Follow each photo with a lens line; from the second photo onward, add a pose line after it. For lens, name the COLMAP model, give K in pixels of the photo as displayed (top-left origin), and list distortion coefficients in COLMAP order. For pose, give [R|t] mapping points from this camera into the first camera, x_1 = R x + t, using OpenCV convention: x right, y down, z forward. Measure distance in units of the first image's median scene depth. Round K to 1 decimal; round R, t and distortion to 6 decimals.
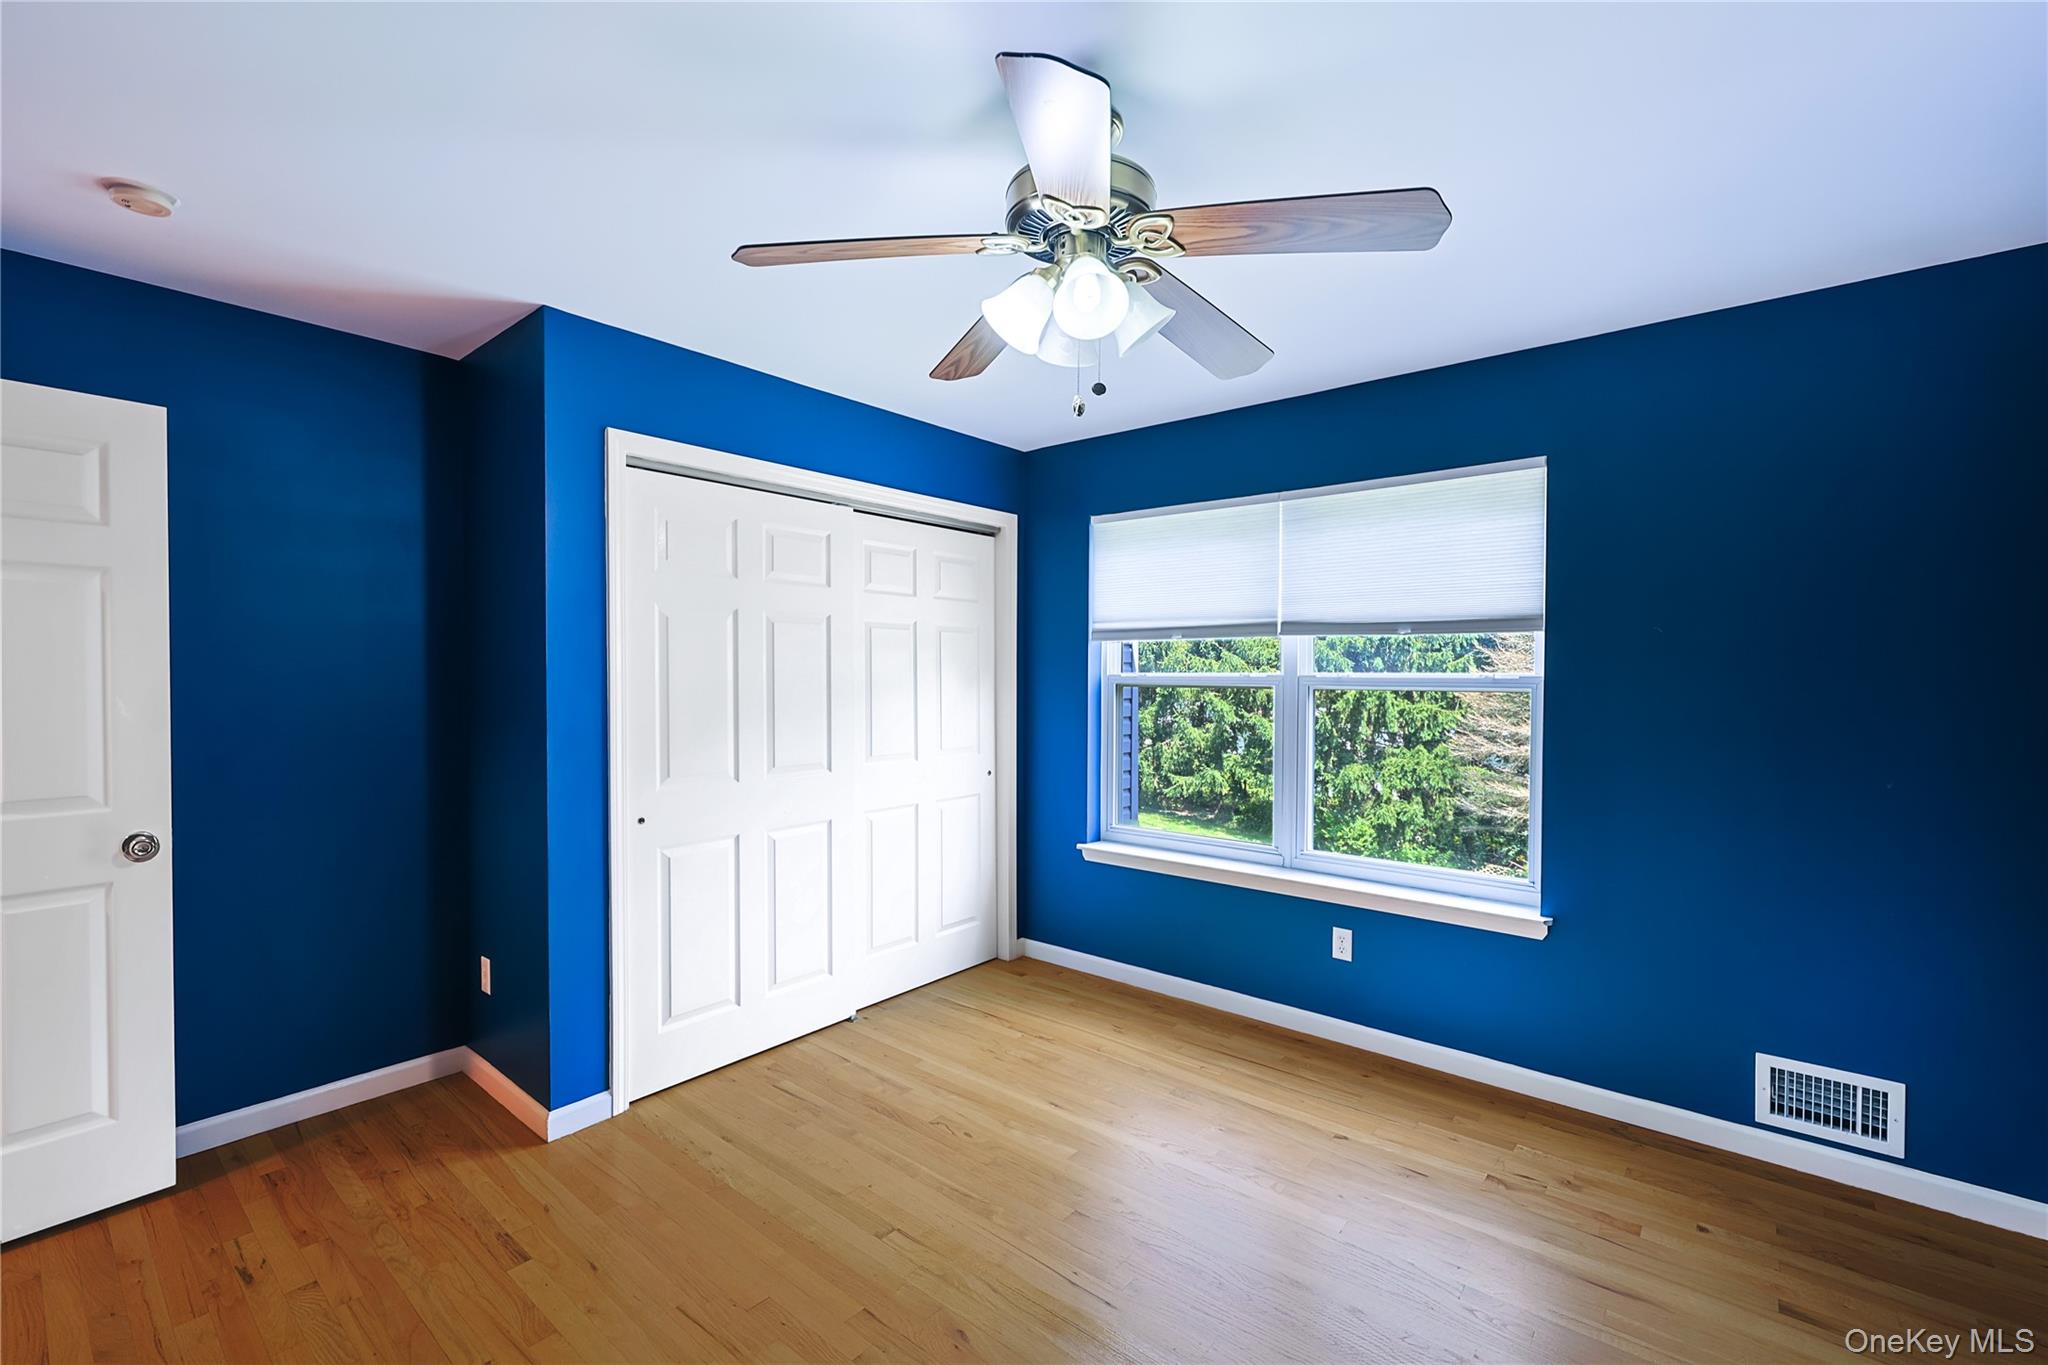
lens RADIAL K [[884.5, 0, 1041.8], [0, 884.5, 677.8], [0, 0, 1]] dist [-0.000367, 0.000146]
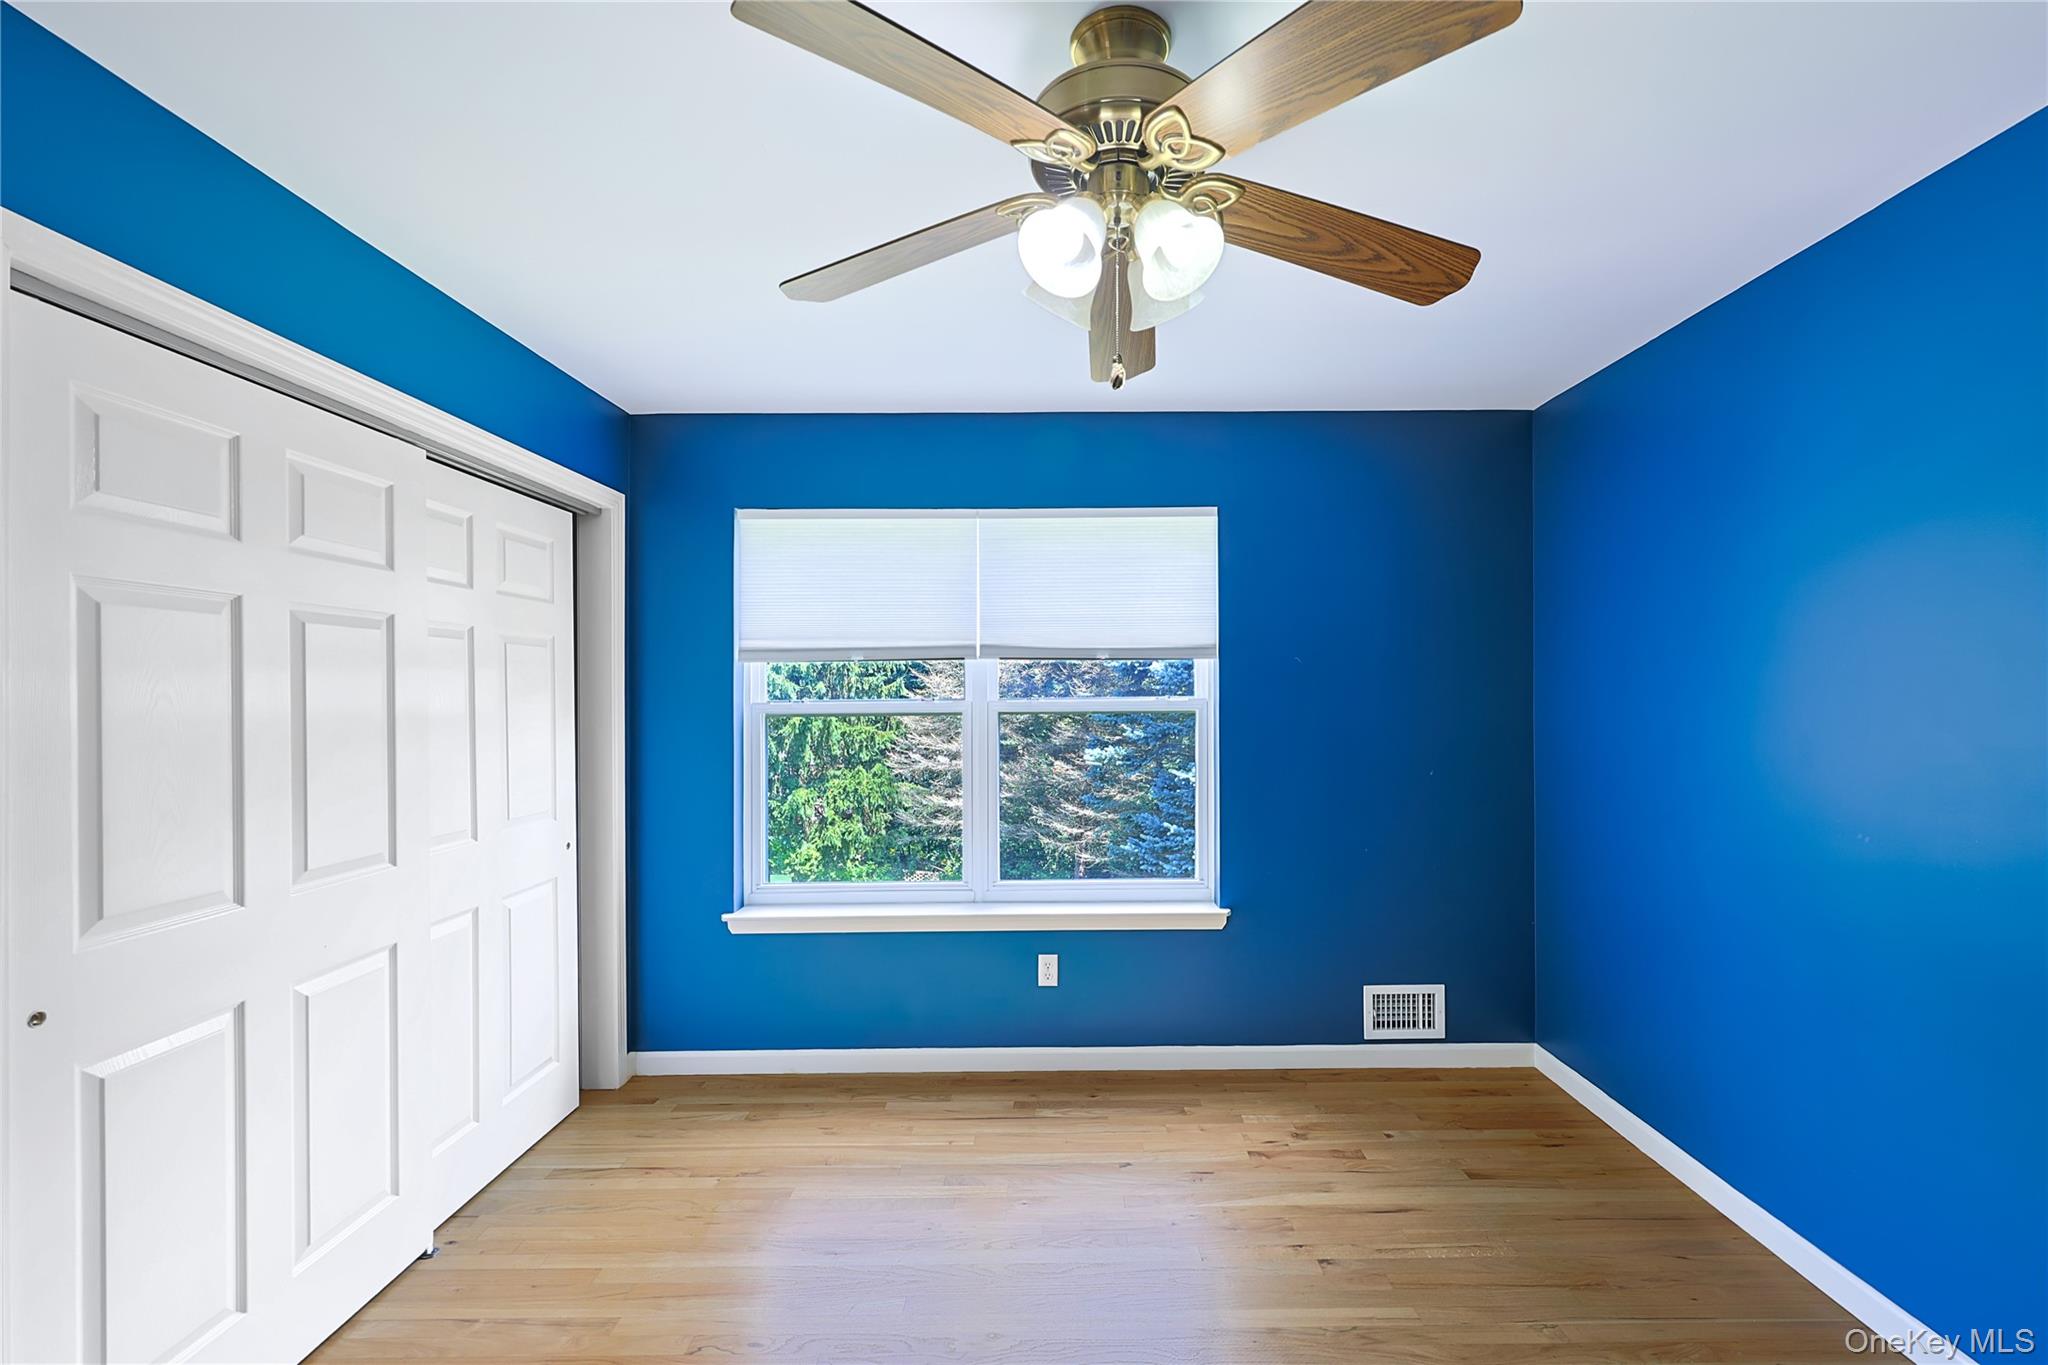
lens RADIAL K [[884.5, 0, 1027.3], [0, 884.5, 686.0], [0, 0, 1]] dist [-0.000367, 0.000146]
pose [[0.763634, -0.003743, 0.645639, -0.296076], [0.015494, 0.999801, -0.012530, -0.005732], [-0.645464, 0.019572, 0.763540, 0.232200]]
